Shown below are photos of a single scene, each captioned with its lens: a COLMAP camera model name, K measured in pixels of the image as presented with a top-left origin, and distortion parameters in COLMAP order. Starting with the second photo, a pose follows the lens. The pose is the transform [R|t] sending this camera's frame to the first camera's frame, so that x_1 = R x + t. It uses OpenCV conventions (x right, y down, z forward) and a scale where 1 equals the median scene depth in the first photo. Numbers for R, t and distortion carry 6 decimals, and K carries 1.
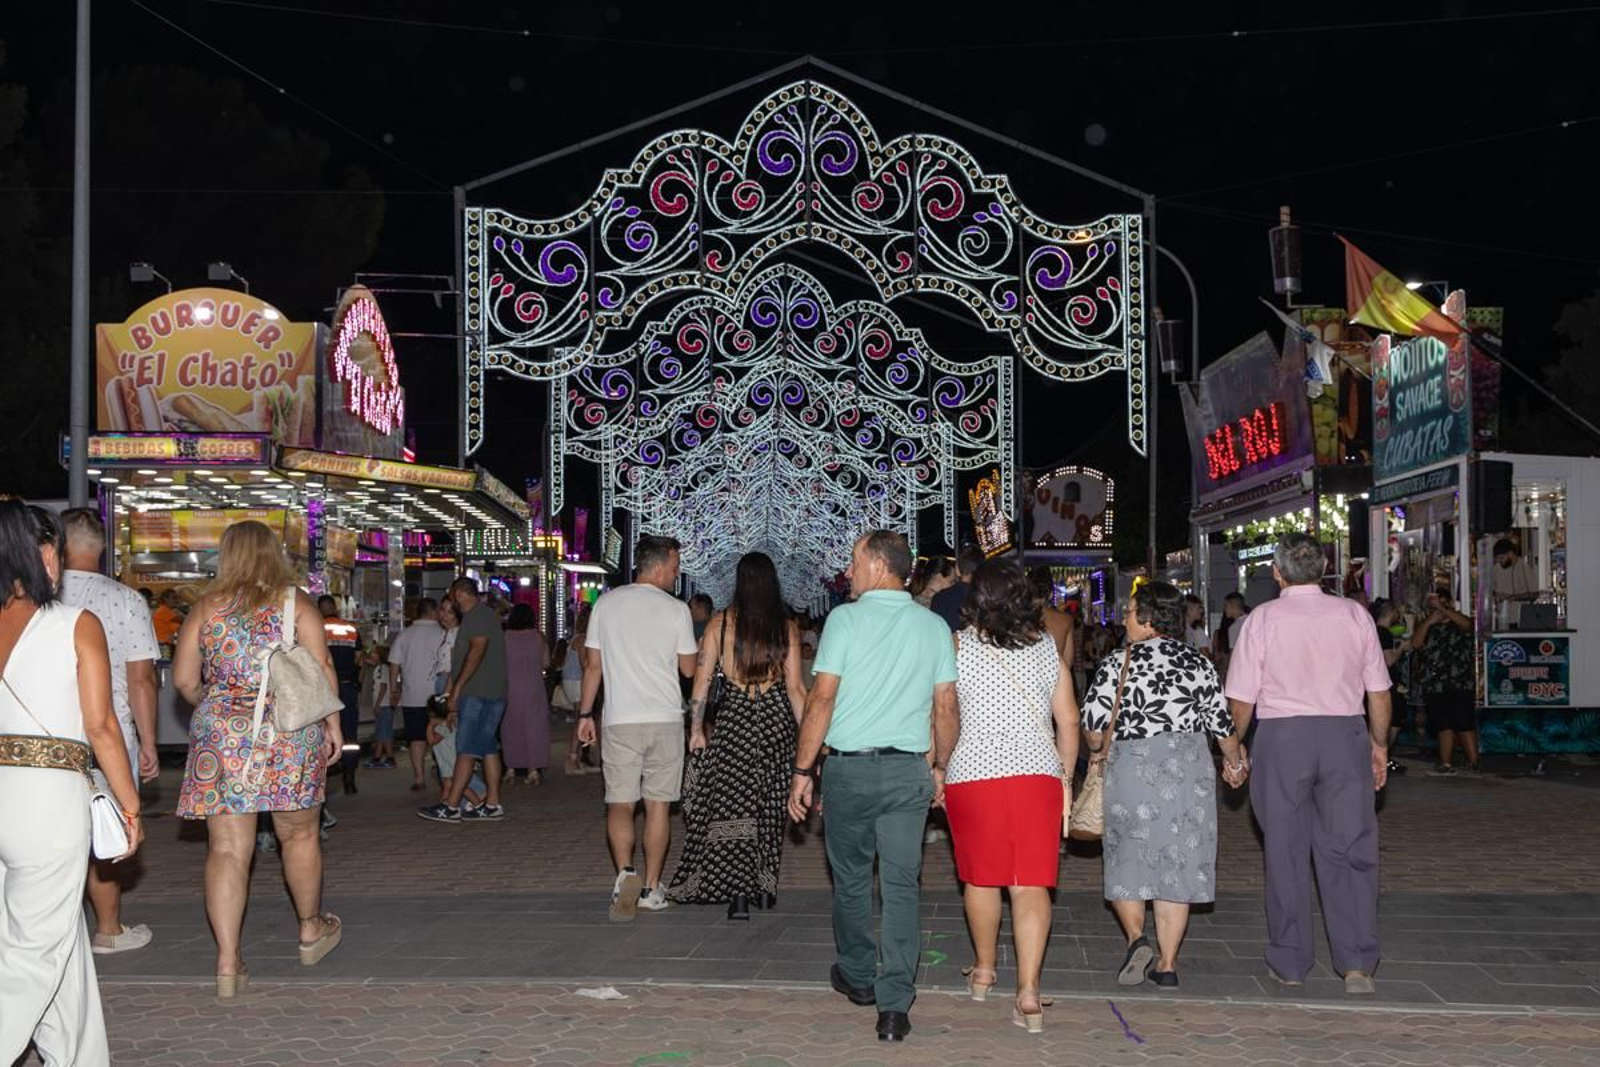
lens RADIAL K [[3206.2, 0, 800.0], [0, 3206.2, 533.5], [0, 0, 1]] dist [-0.005406, 0.006659]
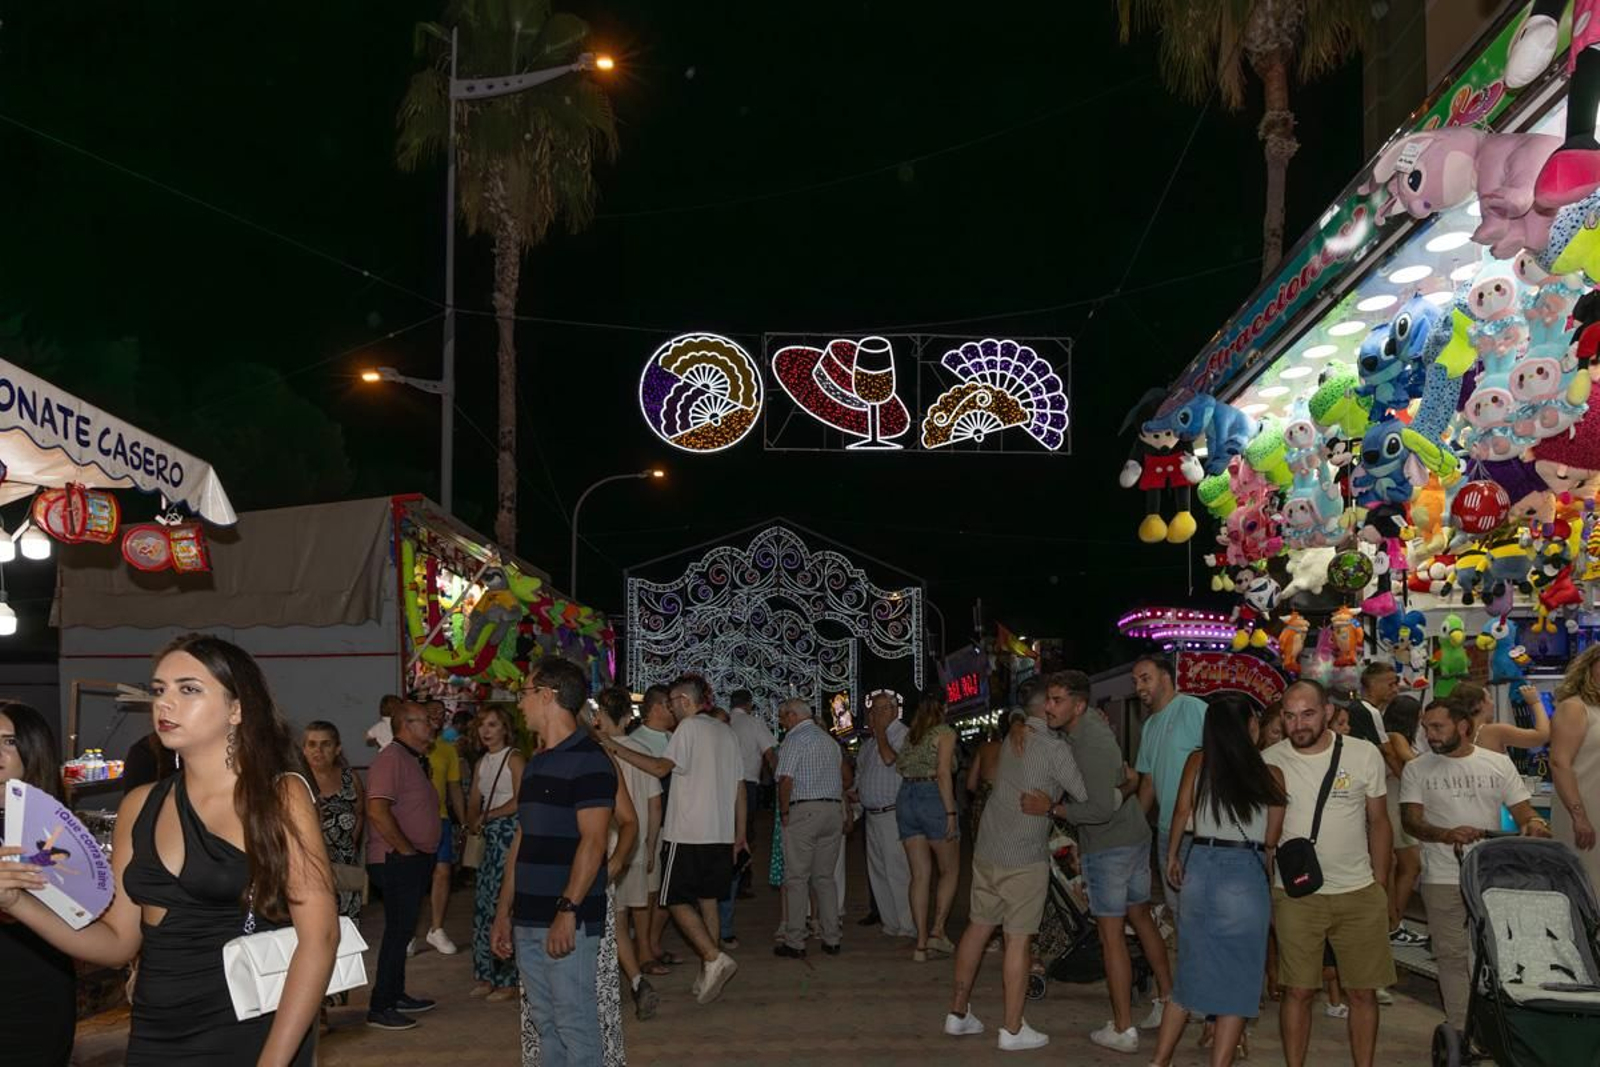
lens RADIAL K [[2250.3, 0, 800.0], [0, 2250.3, 533.5], [0, 0, 1]] dist [-0.012253, -0.001764]
pose [[0.997922, 0.017512, 0.062005, -0.083620], [-0.012456, 0.996636, -0.081002, -0.004291], [-0.063215, 0.080061, 0.994783, -0.628856]]
